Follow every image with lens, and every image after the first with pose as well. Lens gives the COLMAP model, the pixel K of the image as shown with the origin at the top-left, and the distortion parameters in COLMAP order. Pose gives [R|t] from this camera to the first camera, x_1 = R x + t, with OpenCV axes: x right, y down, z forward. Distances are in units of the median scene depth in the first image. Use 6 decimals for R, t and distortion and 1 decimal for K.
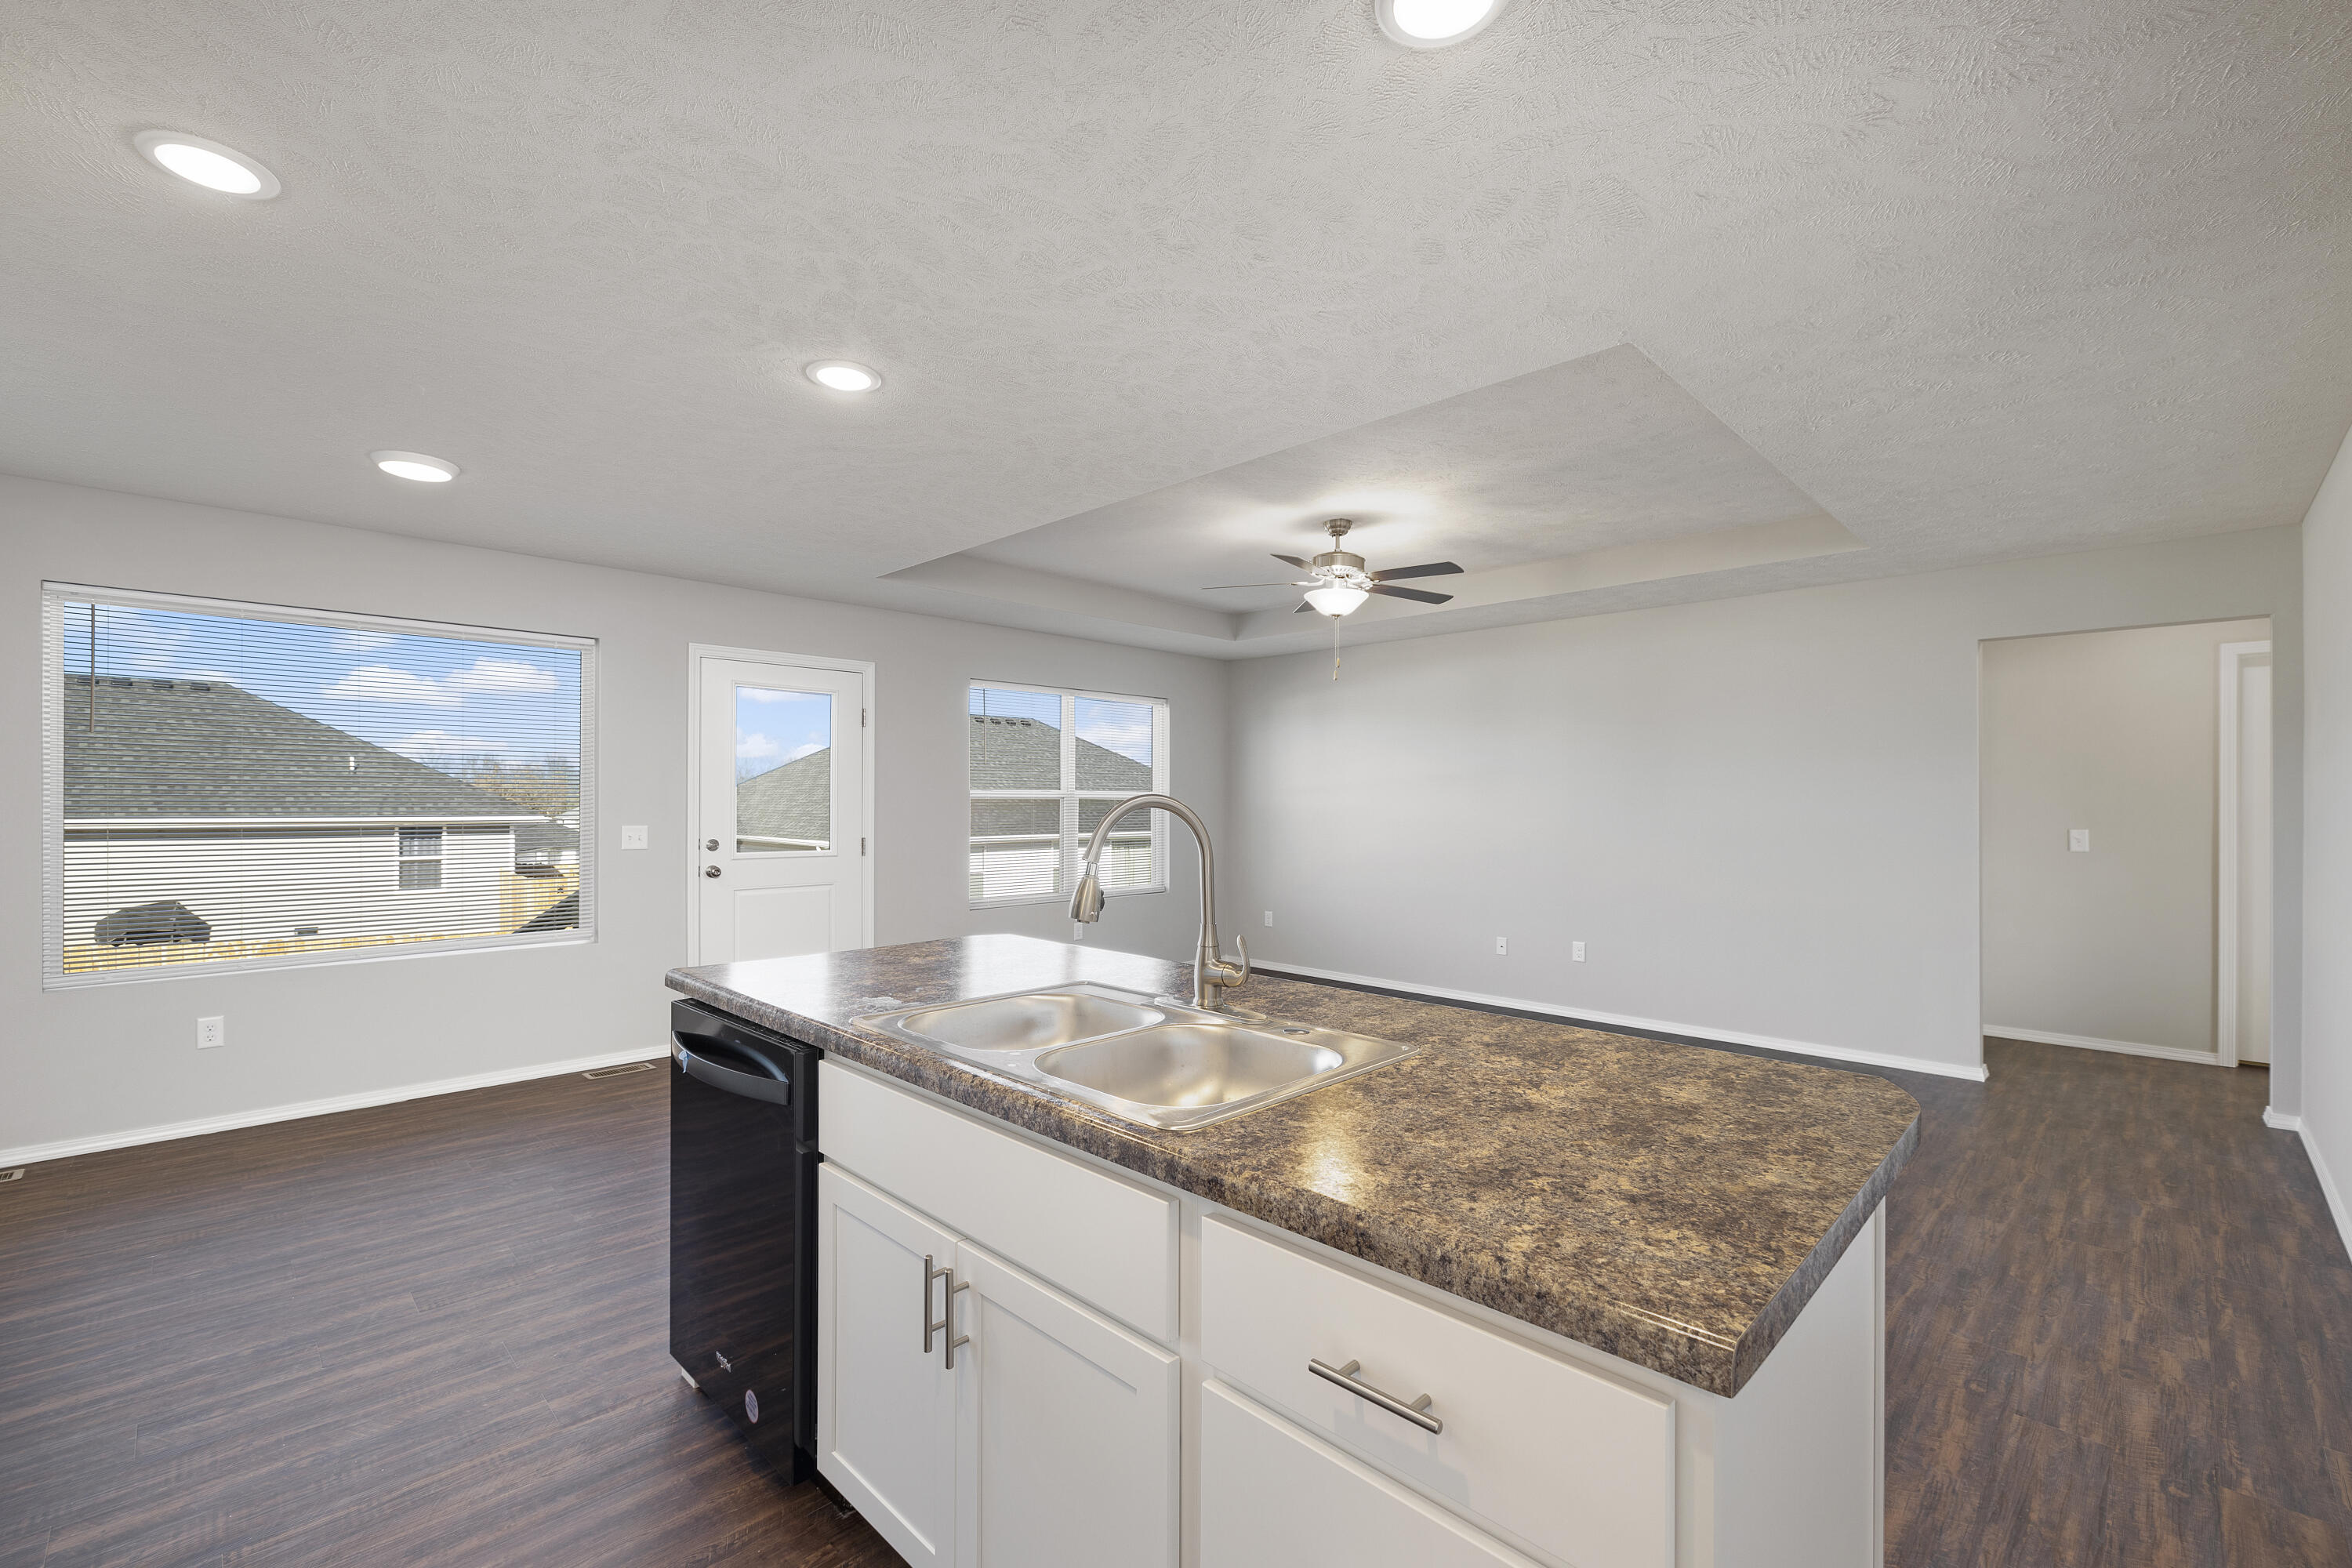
lens RADIAL K [[1011.0, 0, 1168.4], [0, 1011.0, 800.2], [0, 0, 1]] dist [0.002563, -0.000040]
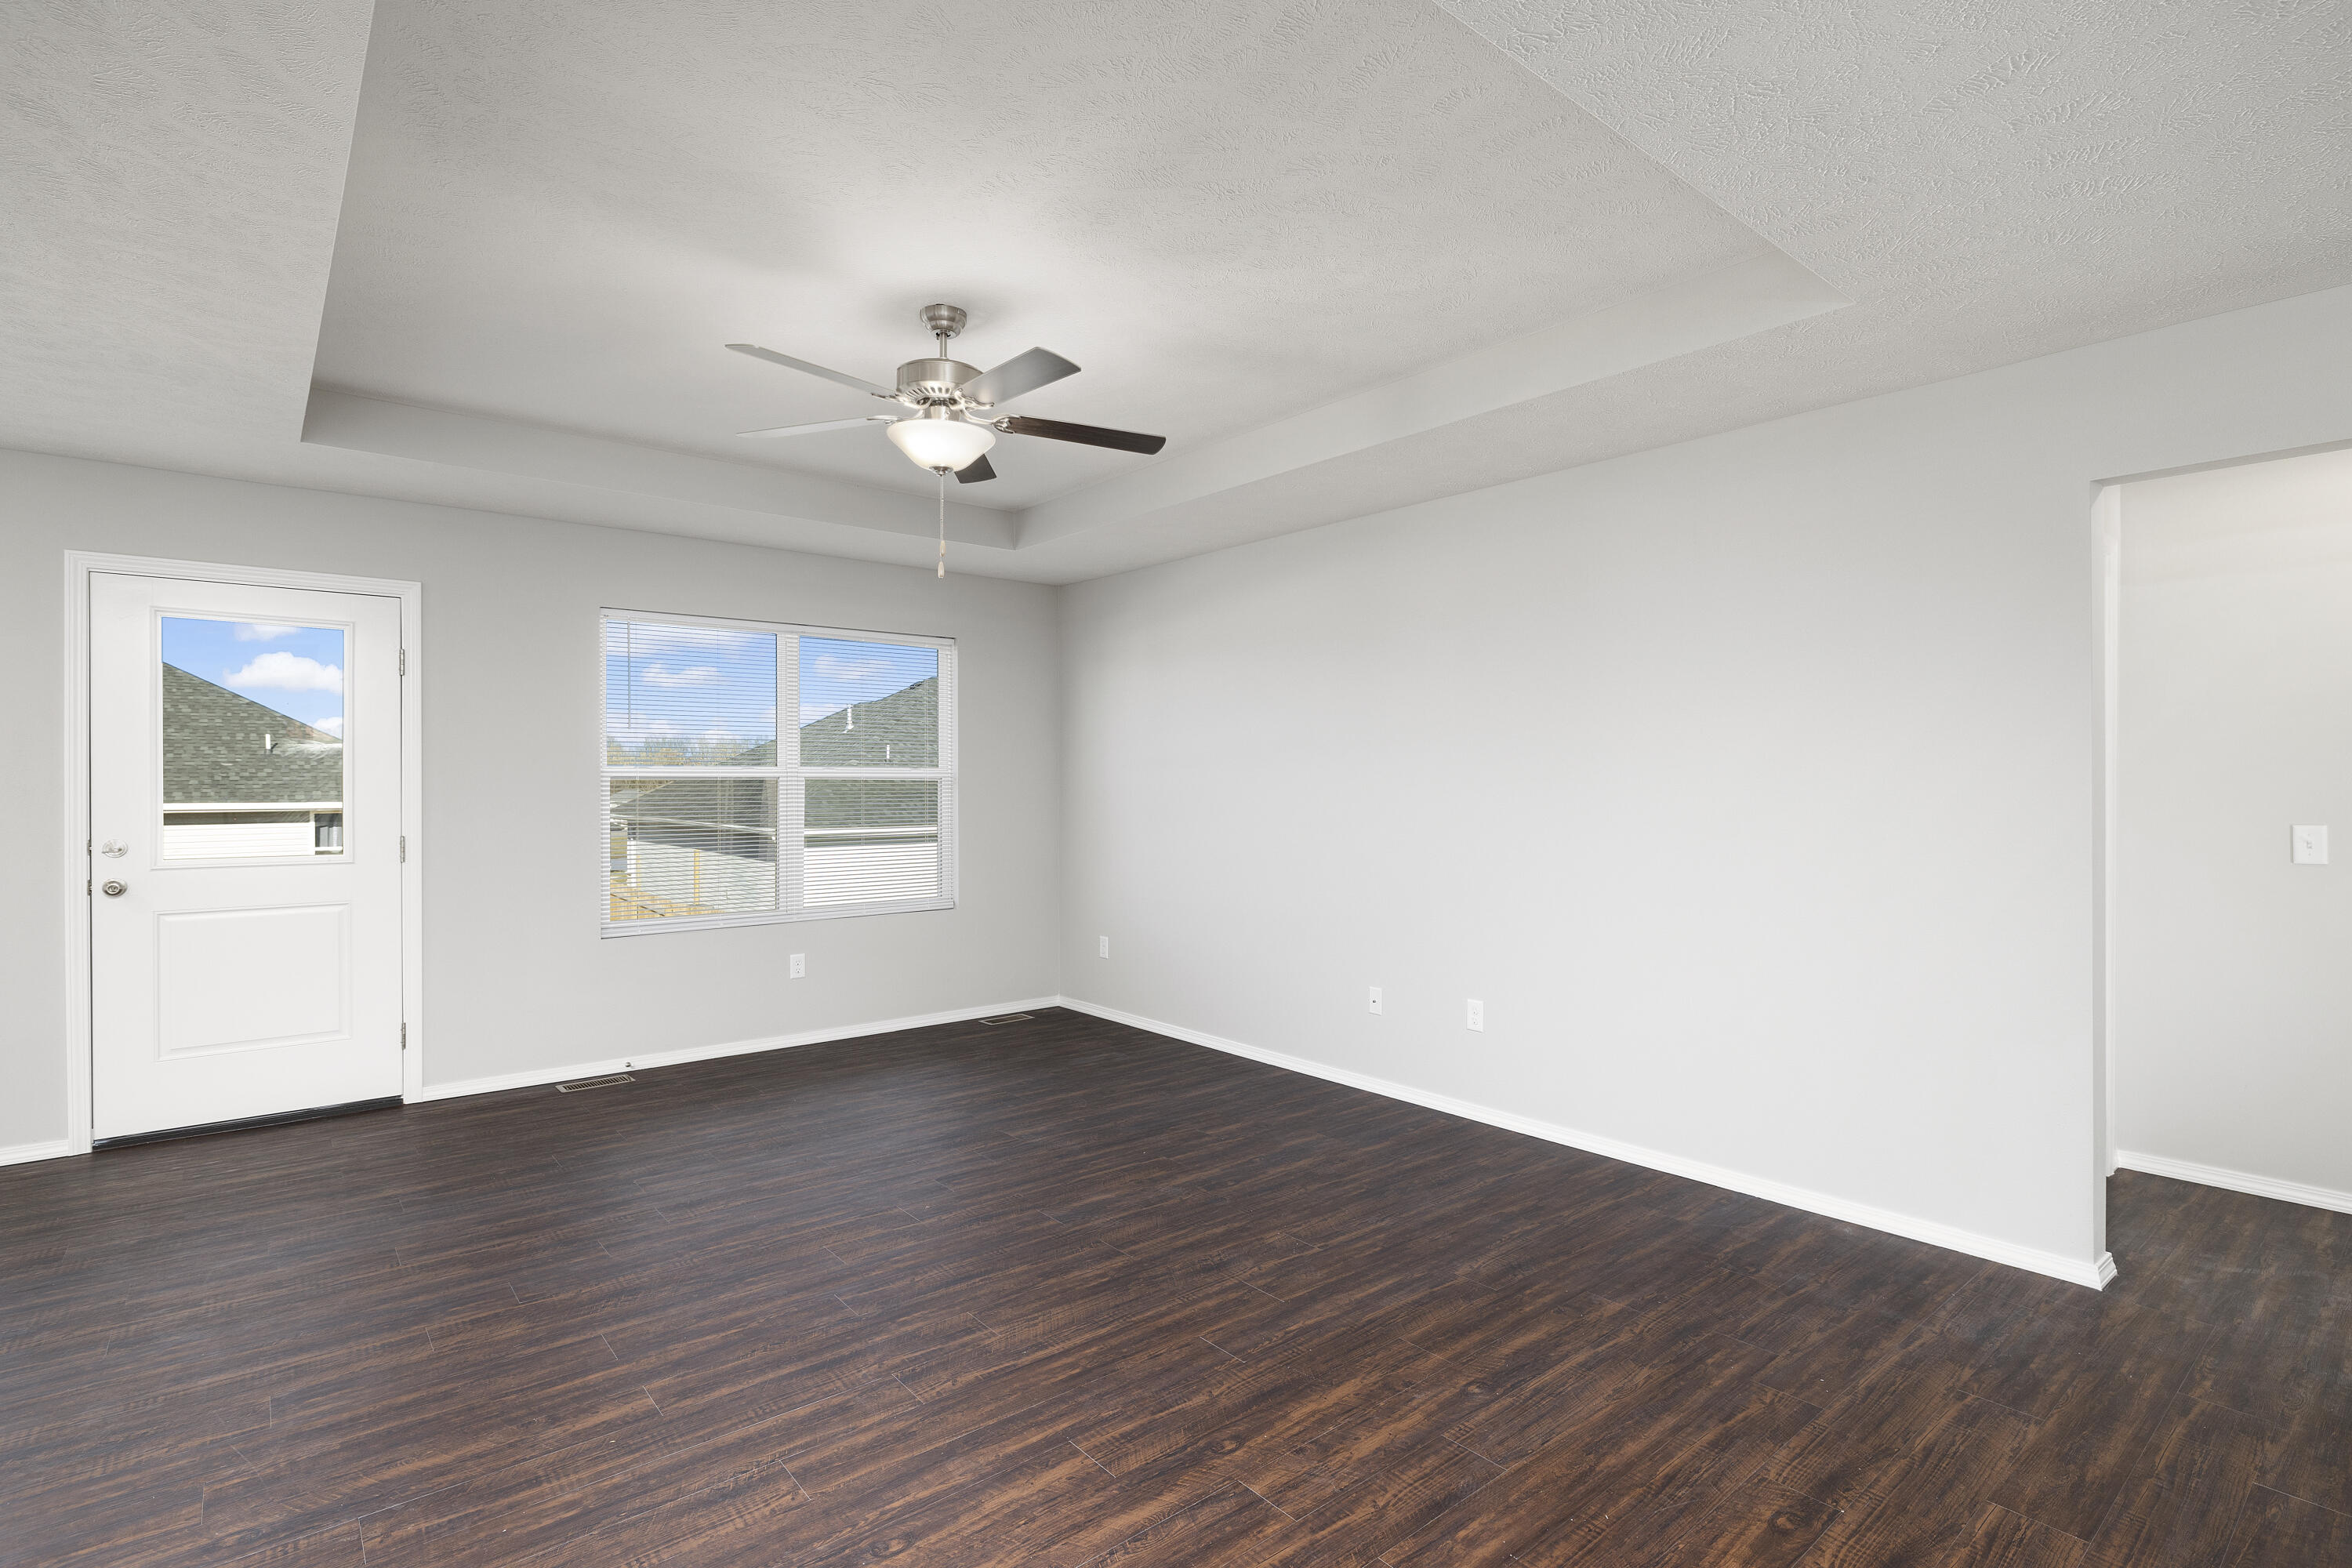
lens RADIAL K [[1136.2, 0, 1179.5], [0, 1136.2, 777.8], [0, 0, 1]] dist [-0.004525, 0.000340]
pose [[0.995664, -0.003523, -0.092957, 0.344909], [0.003271, 0.999991, -0.002858, 0.001389], [0.092966, 0.002542, 0.995666, 0.323529]]
